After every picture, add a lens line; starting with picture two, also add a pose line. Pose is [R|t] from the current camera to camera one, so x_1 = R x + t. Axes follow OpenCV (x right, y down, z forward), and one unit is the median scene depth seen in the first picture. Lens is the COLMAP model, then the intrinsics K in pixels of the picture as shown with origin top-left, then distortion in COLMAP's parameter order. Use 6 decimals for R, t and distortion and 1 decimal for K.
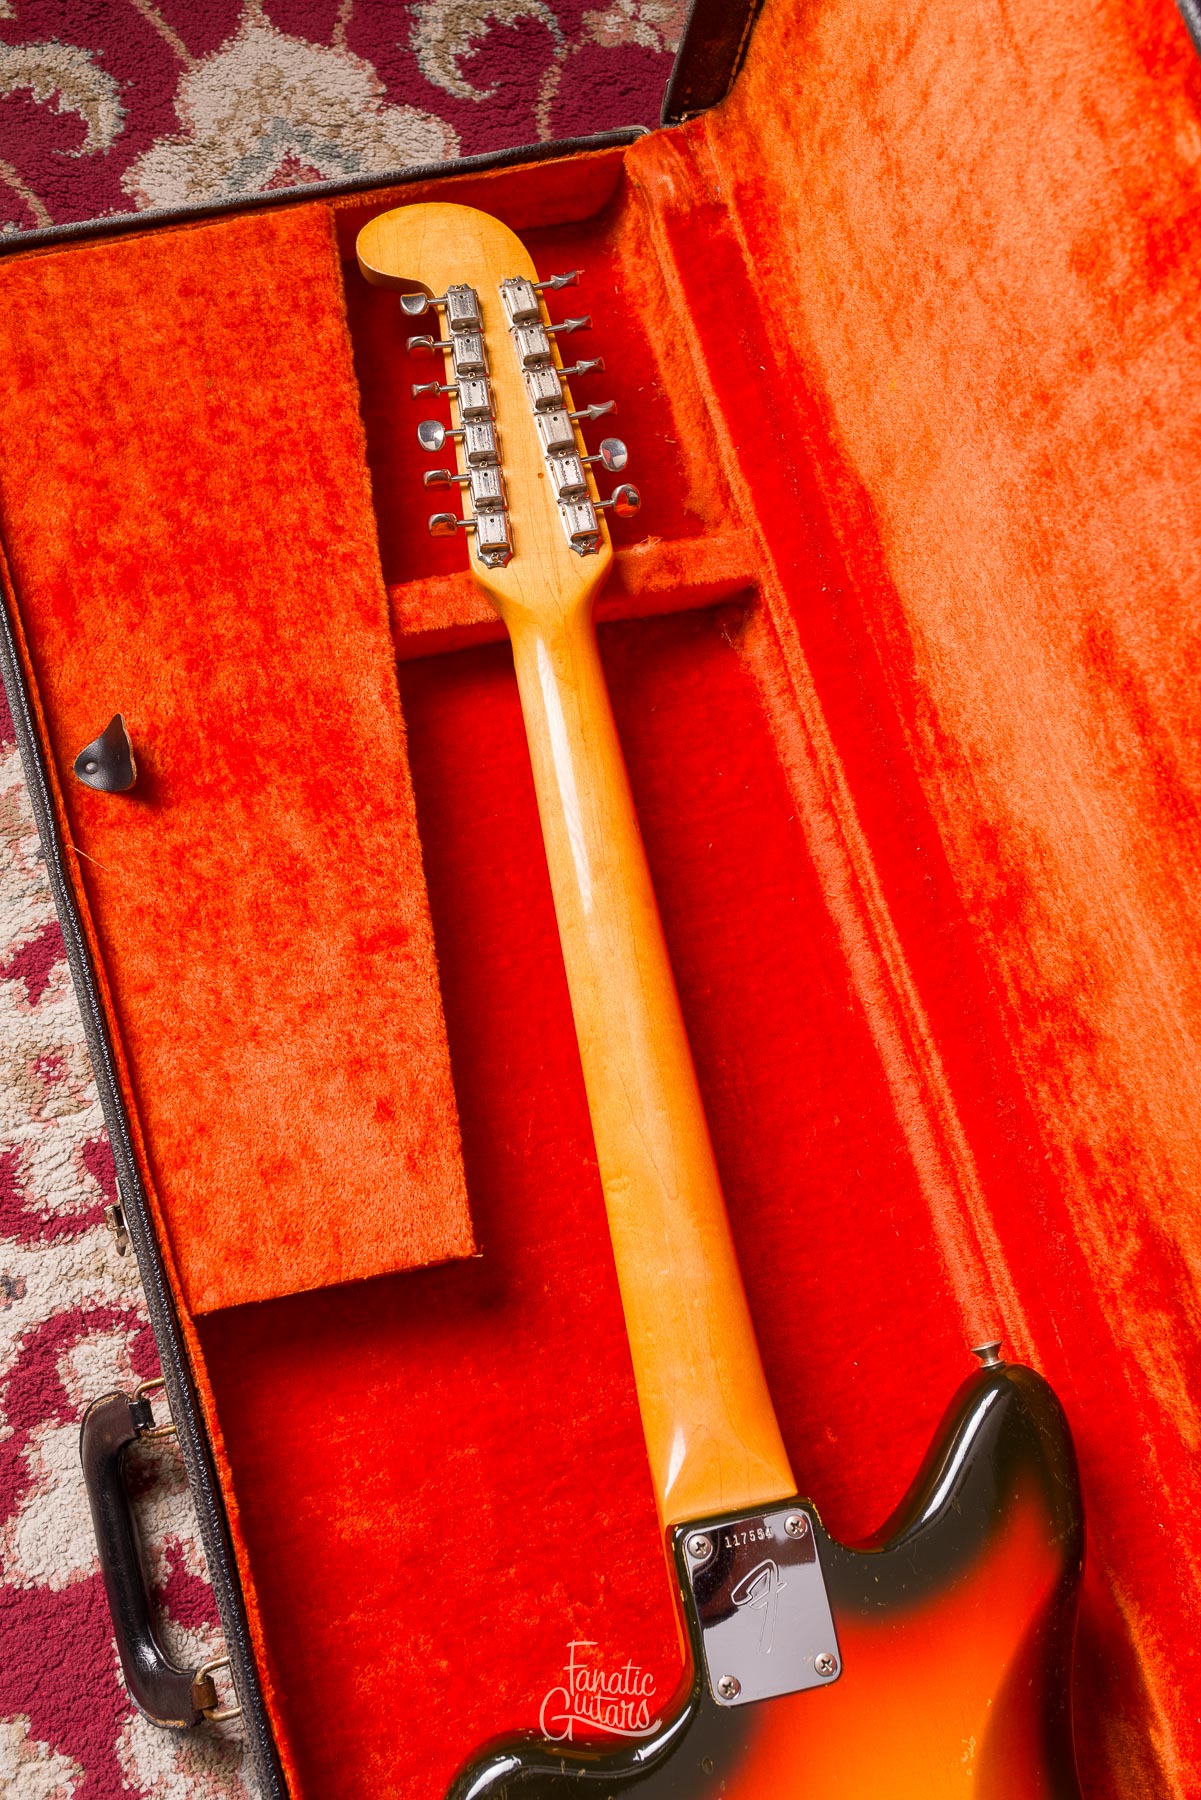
lens RADIAL K [[1724.7, 0, 603.8], [0, 1724.7, 906.5], [0, 0, 1]] dist [-0.000797, 0.000299]
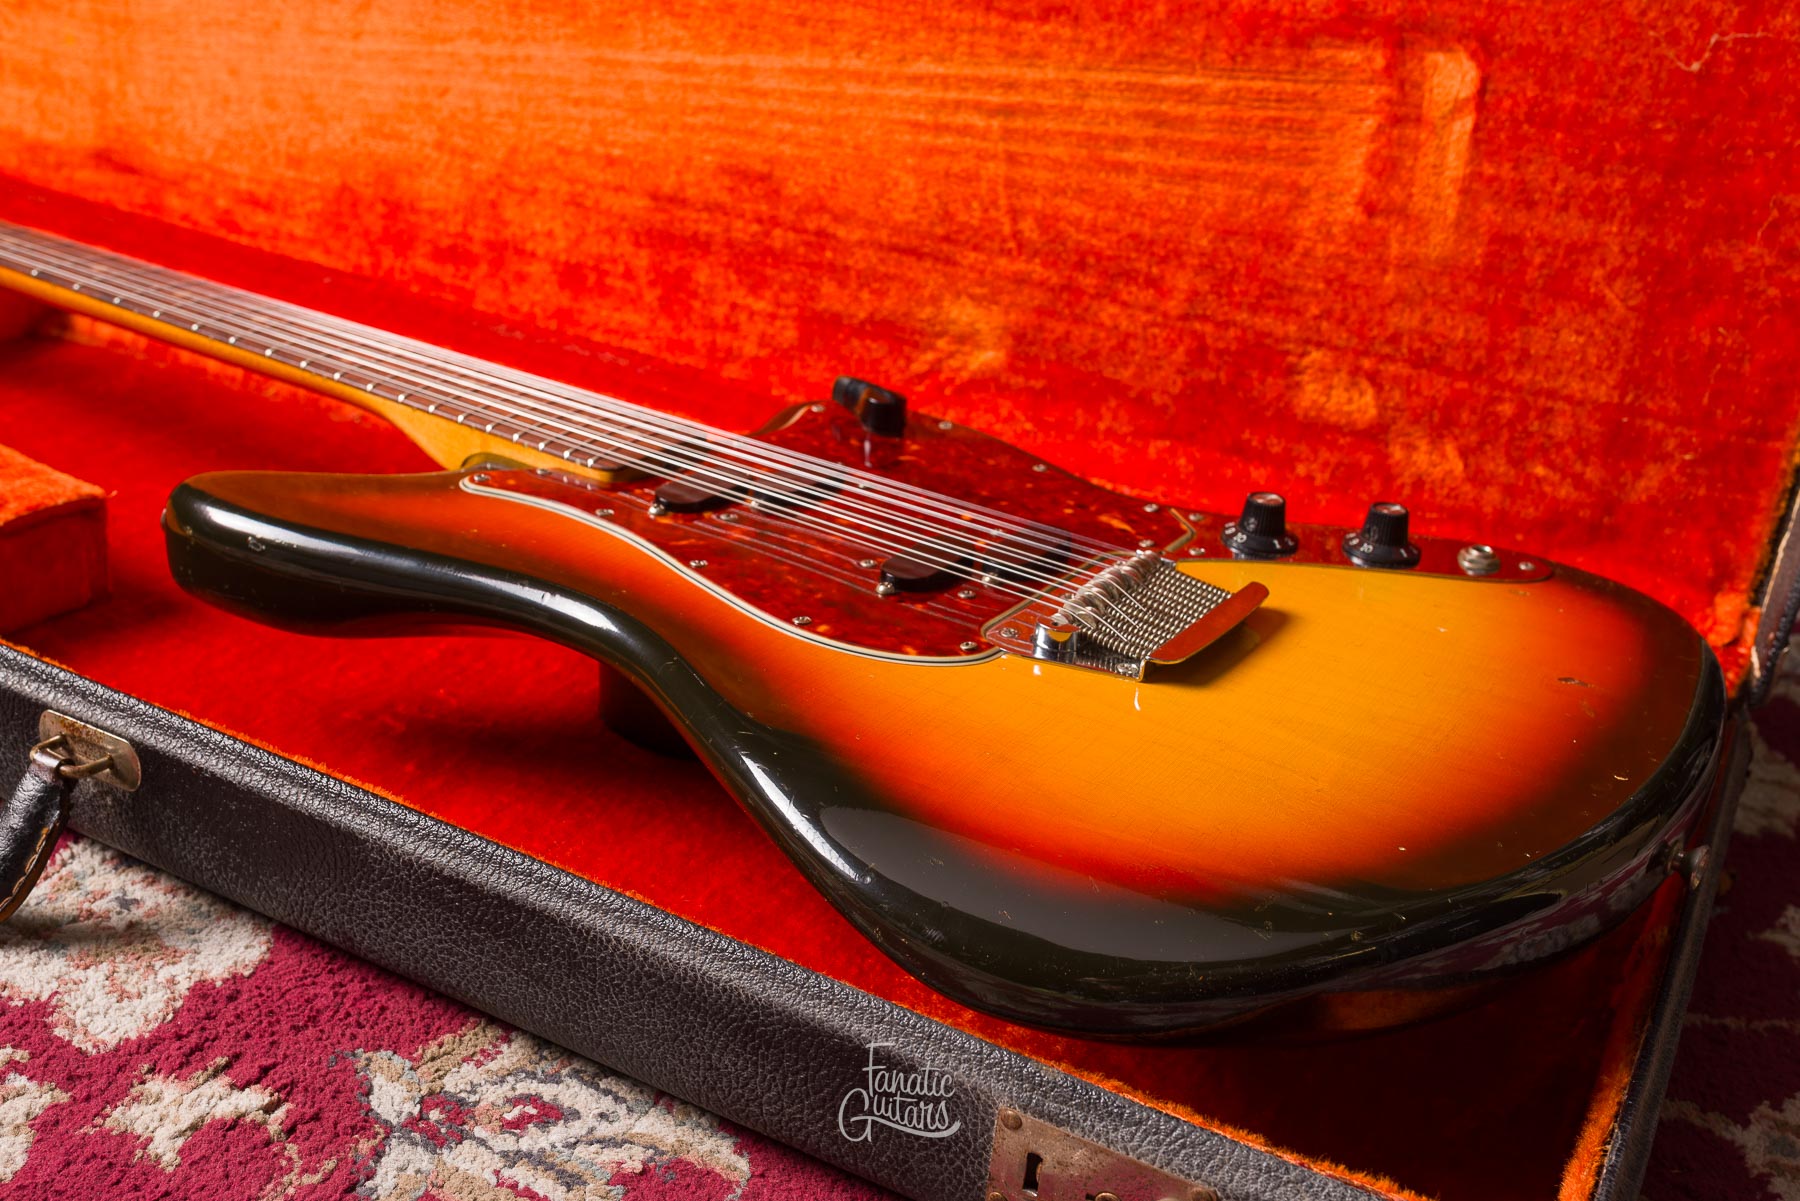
lens RADIAL K [[1924.3, 0, 905.7], [0, 1924.3, 657.4], [0, 0, 1]] dist [0.001152, -0.007202]
pose [[0.688450, -0.351990, 0.634145, -0.428612], [0.695109, 0.569787, -0.438368, 0.922141], [-0.207026, 0.742594, 0.636941, 0.301966]]
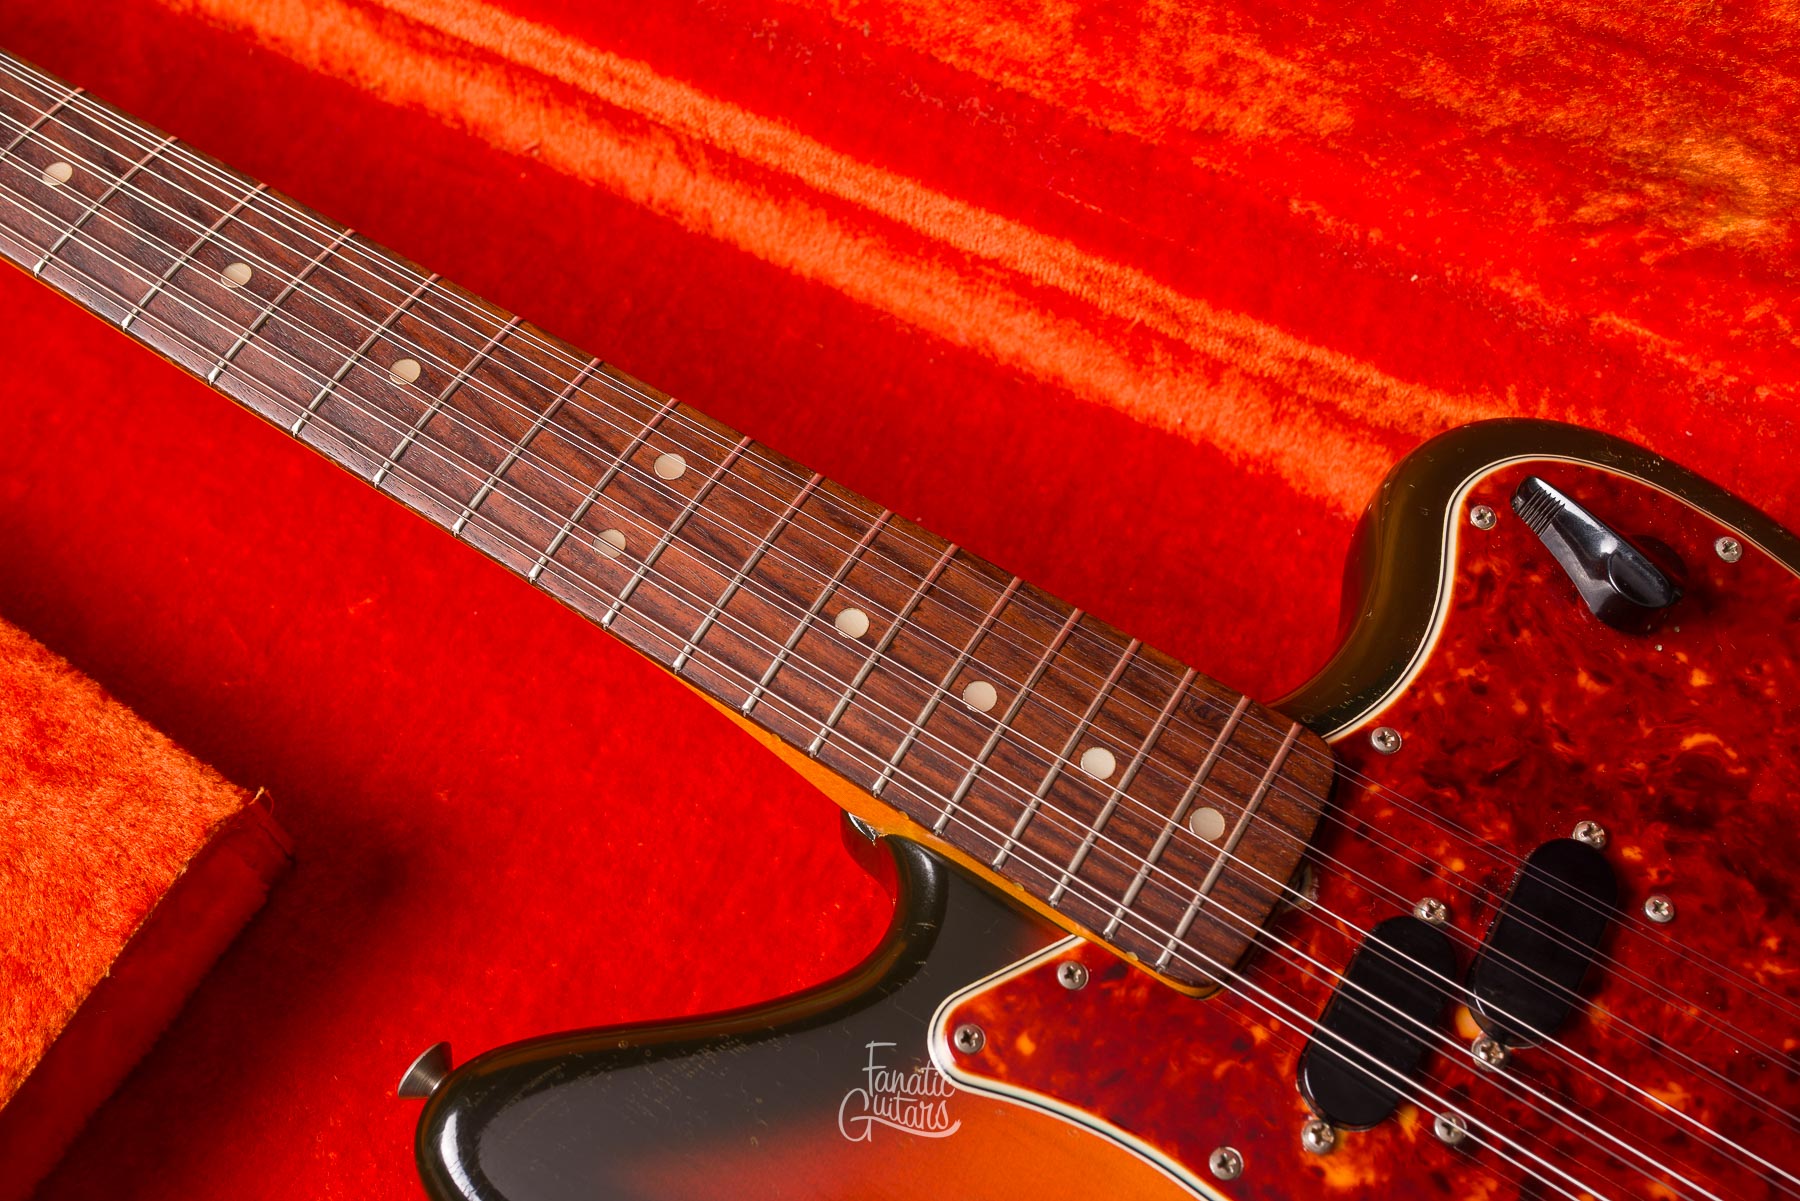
lens RADIAL K [[1775.9, 0, 902.0], [0, 1775.9, 600.2], [0, 0, 1]] dist [0.000271, 0.001439]
pose [[0.676701, -0.697892, 0.234570, -0.023255], [0.723523, 0.689343, -0.036327, 0.300756], [-0.136346, 0.194299, 0.971420, 0.400181]]
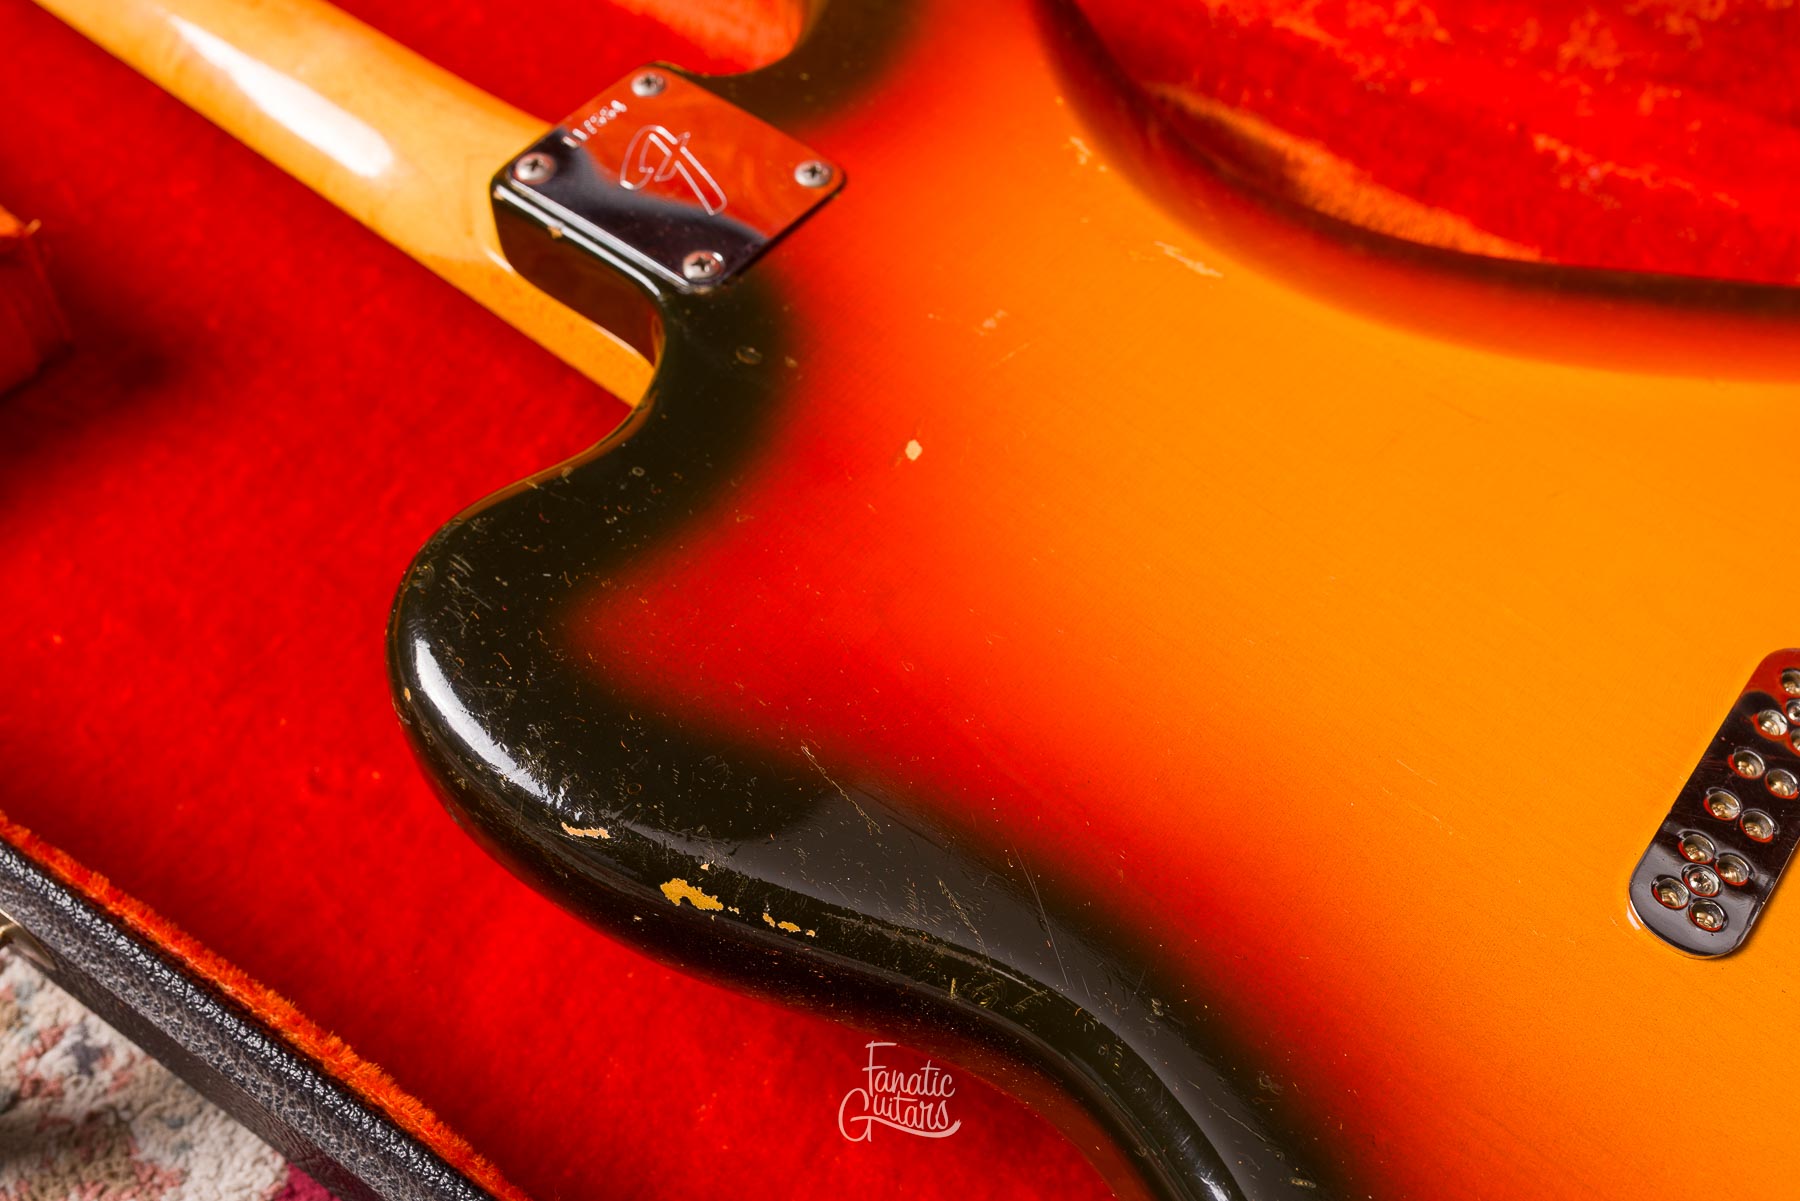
lens RADIAL K [[1799.9, 0, 899.6], [0, 1799.9, 598.1], [0, 0, 1]] dist [0.003203, 0.001225]
pose [[0.758681, -0.563262, 0.327321, -0.113384], [0.638622, 0.742298, -0.202868, 0.577499], [-0.128702, 0.362947, 0.922879, 0.392891]]
